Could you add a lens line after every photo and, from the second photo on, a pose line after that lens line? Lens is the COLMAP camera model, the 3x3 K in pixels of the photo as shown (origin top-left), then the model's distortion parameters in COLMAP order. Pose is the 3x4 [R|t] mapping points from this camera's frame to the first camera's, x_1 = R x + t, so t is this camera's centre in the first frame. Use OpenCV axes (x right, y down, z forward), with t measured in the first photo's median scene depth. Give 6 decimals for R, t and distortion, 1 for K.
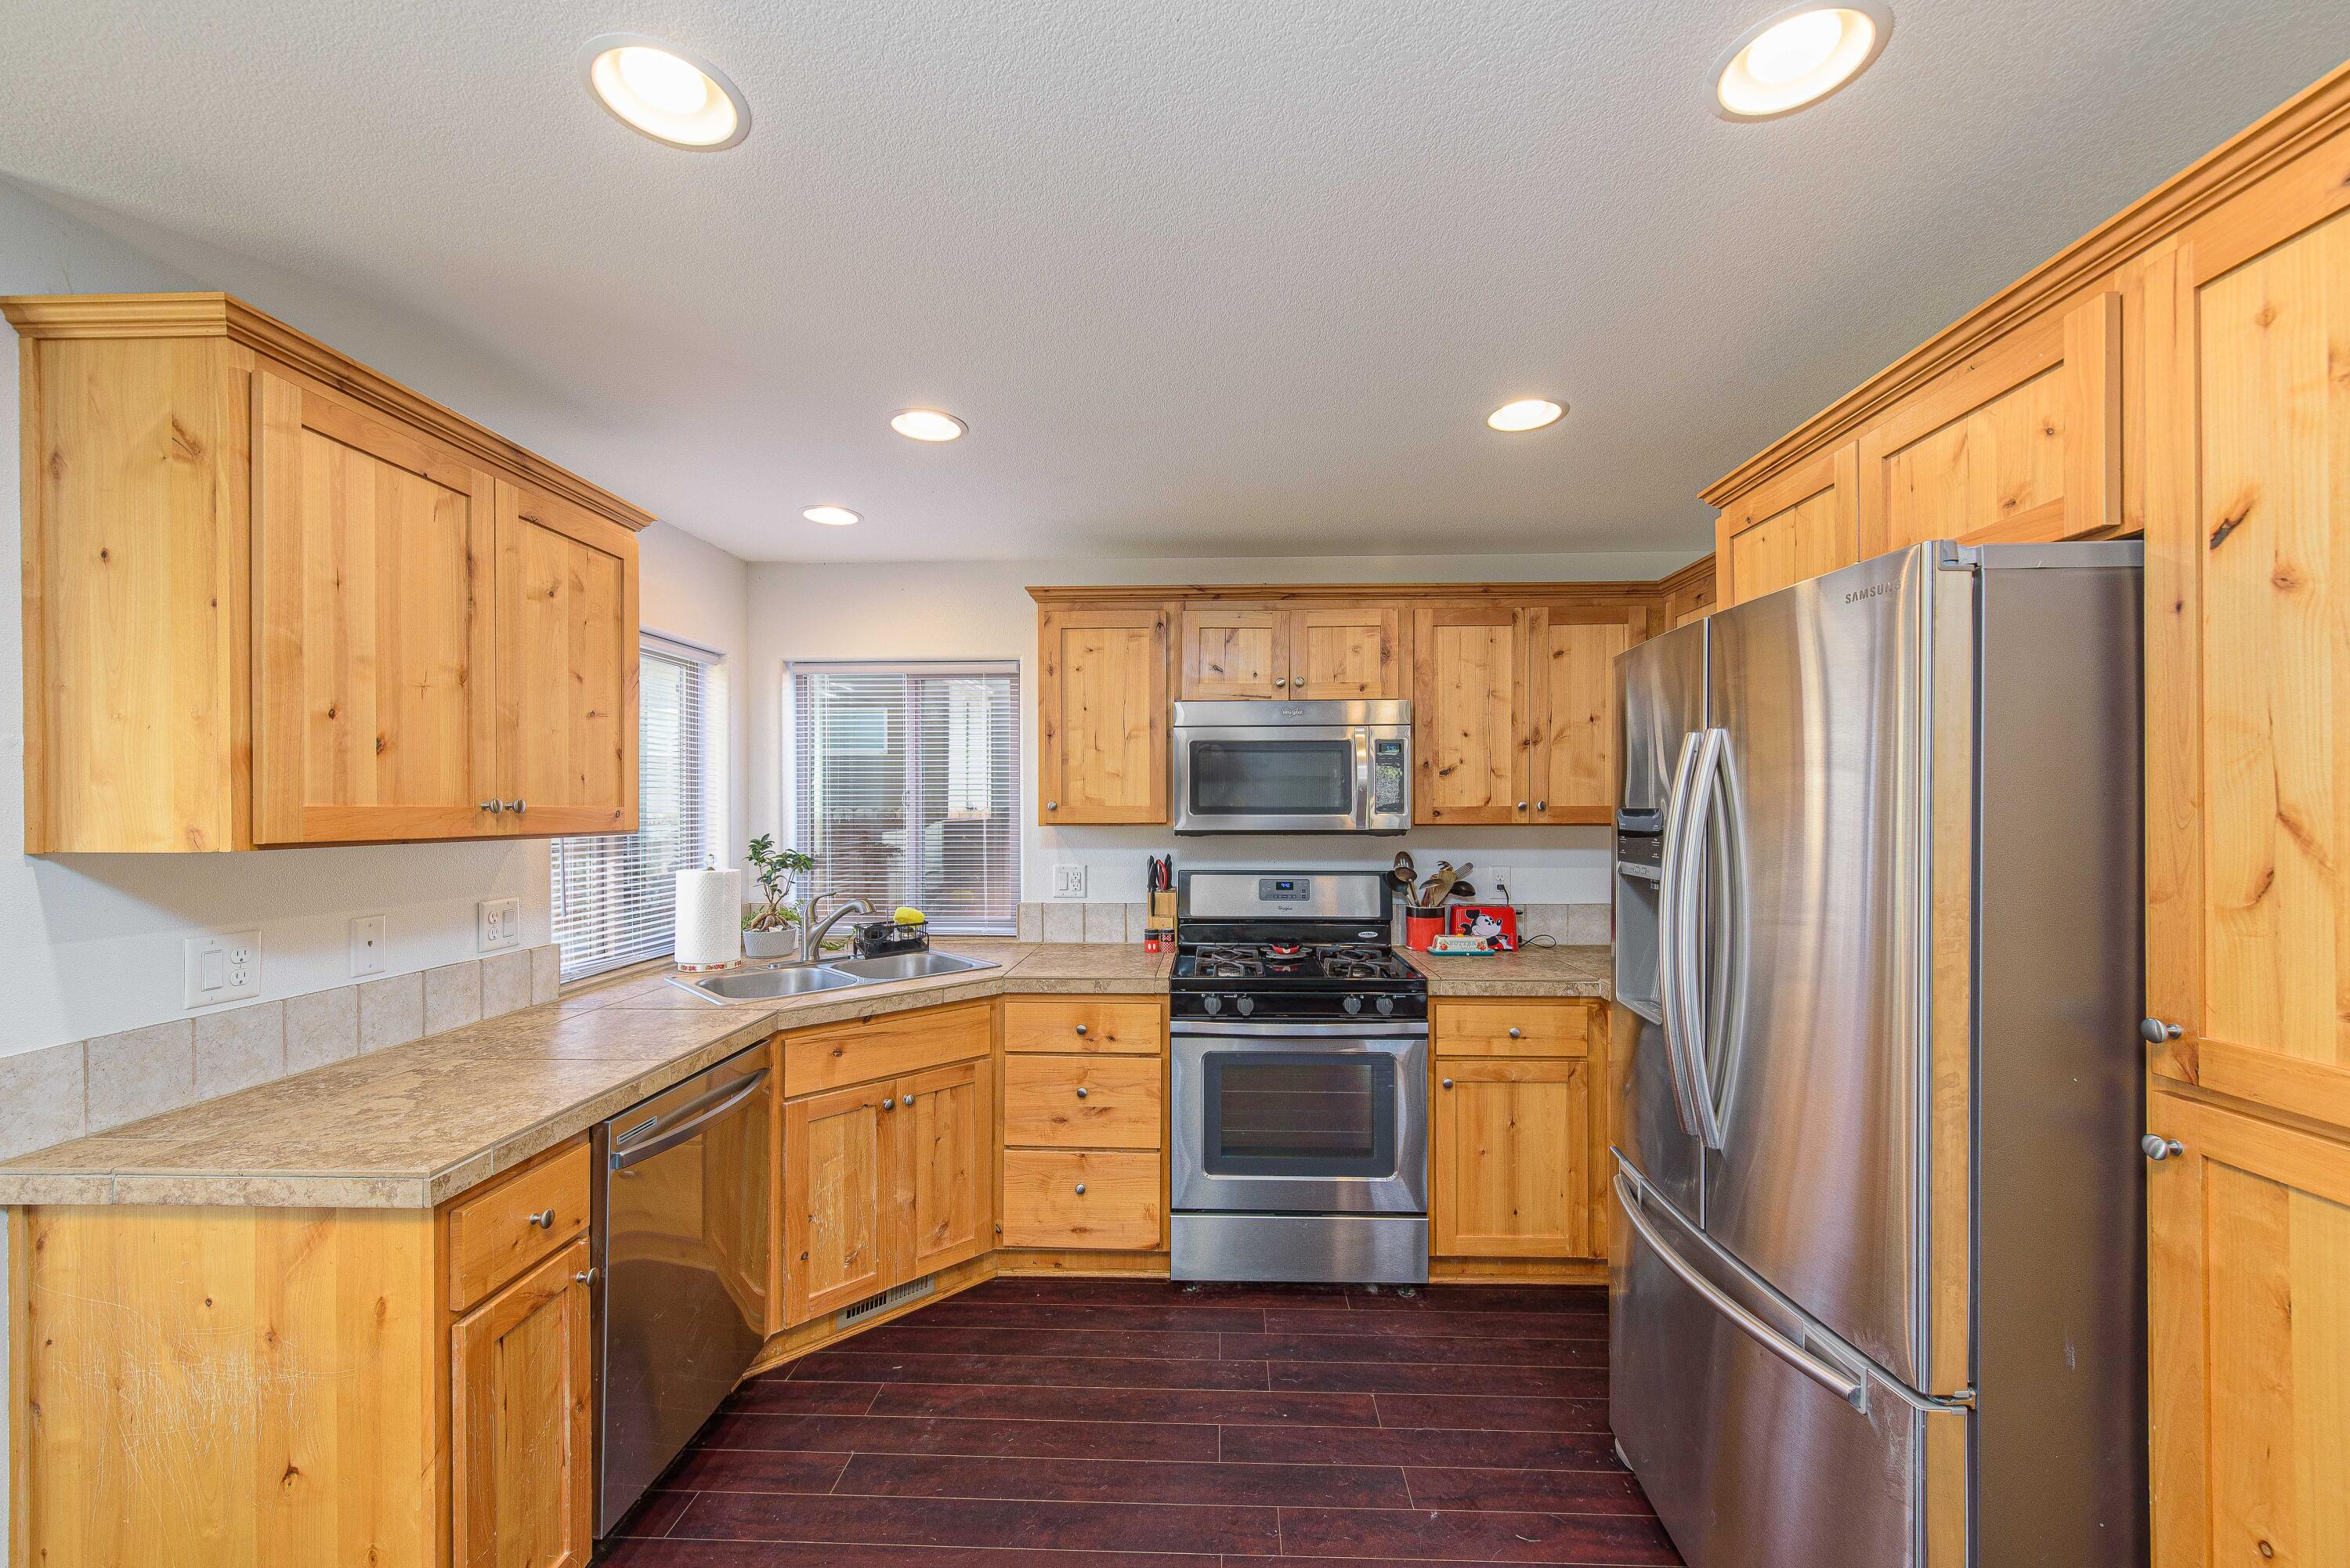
lens RADIAL K [[919.3, 0, 1182.8], [0, 919.3, 812.3], [0, 0, 1]] dist [0.003587, -0.000162]
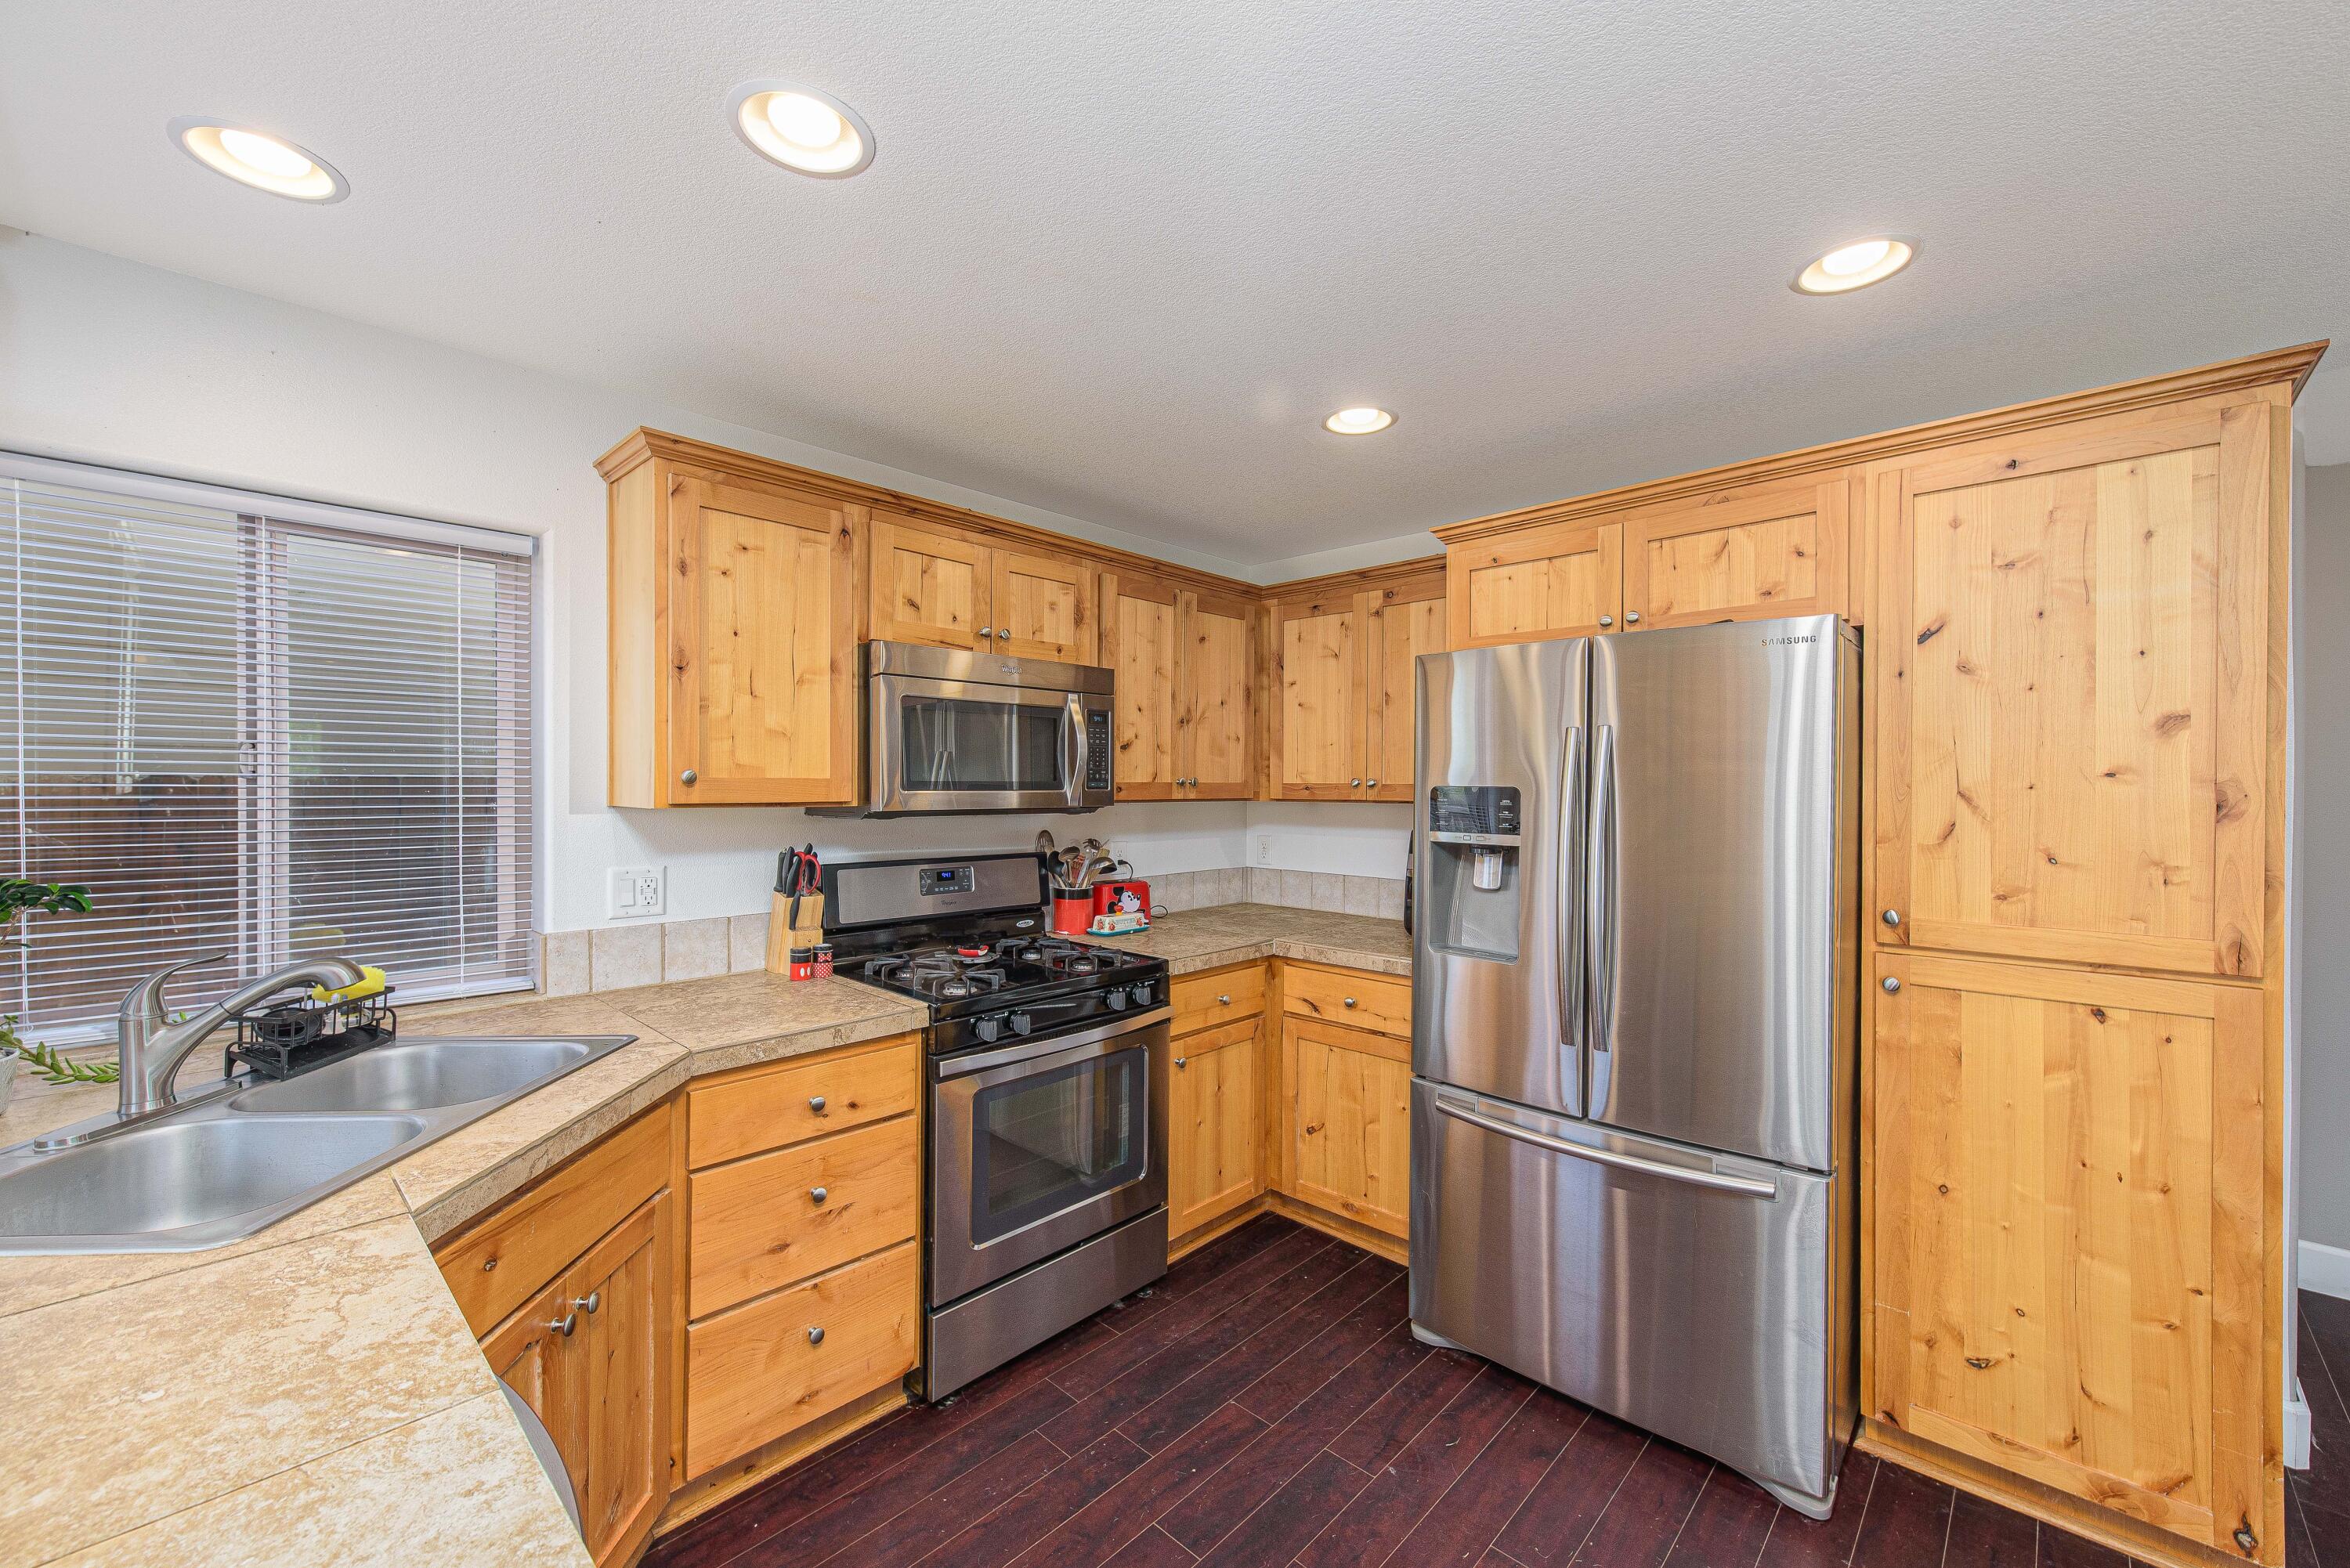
lens RADIAL K [[922.0, 0, 1191.5], [0, 922.0, 796.4], [0, 0, 1]] dist [-0.001120, -0.000142]
pose [[0.658764, -0.004357, 0.752337, -0.444347], [-0.003815, 0.999951, 0.009131, -0.000727], [-0.752340, -0.008885, 0.658716, 0.339846]]
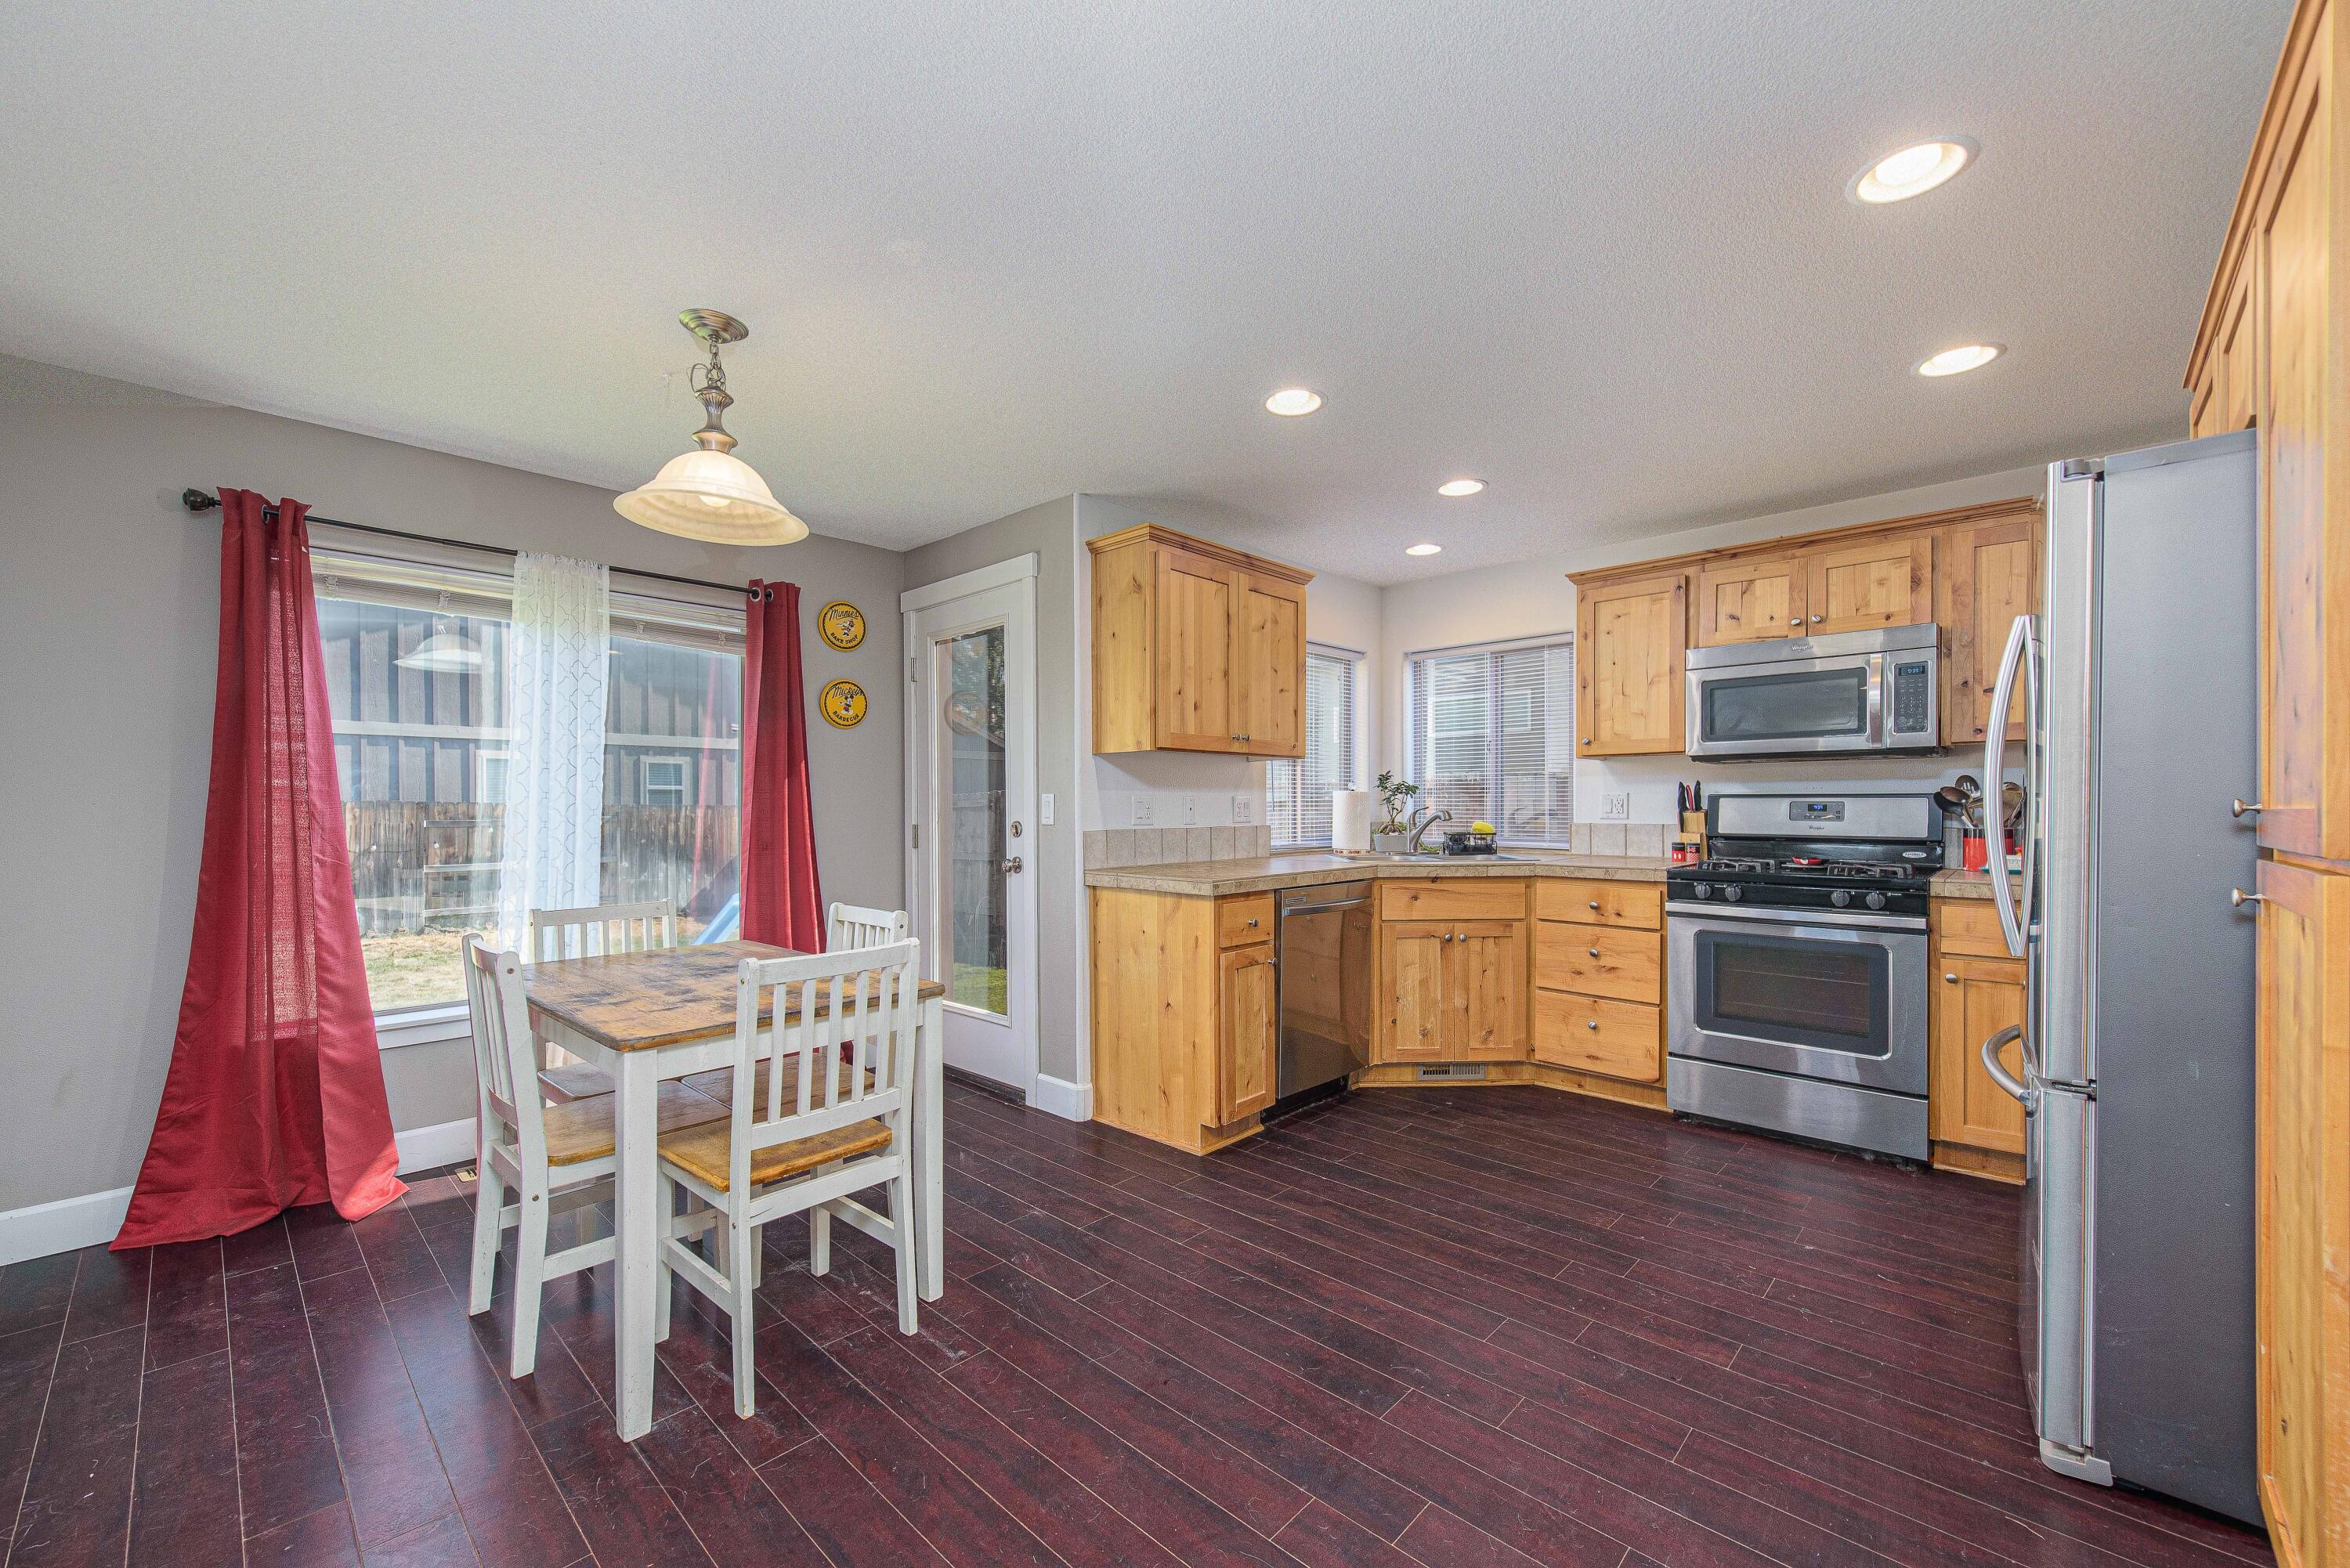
lens RADIAL K [[919.3, 0, 1182.8], [0, 919.3, 812.3], [0, 0, 1]] dist [0.003587, -0.000162]
pose [[0.751685, 0.004289, -0.659509, 0.318341], [-0.001478, 0.999987, 0.004818, 0.097570], [0.659521, -0.002647, 0.751682, -0.384651]]
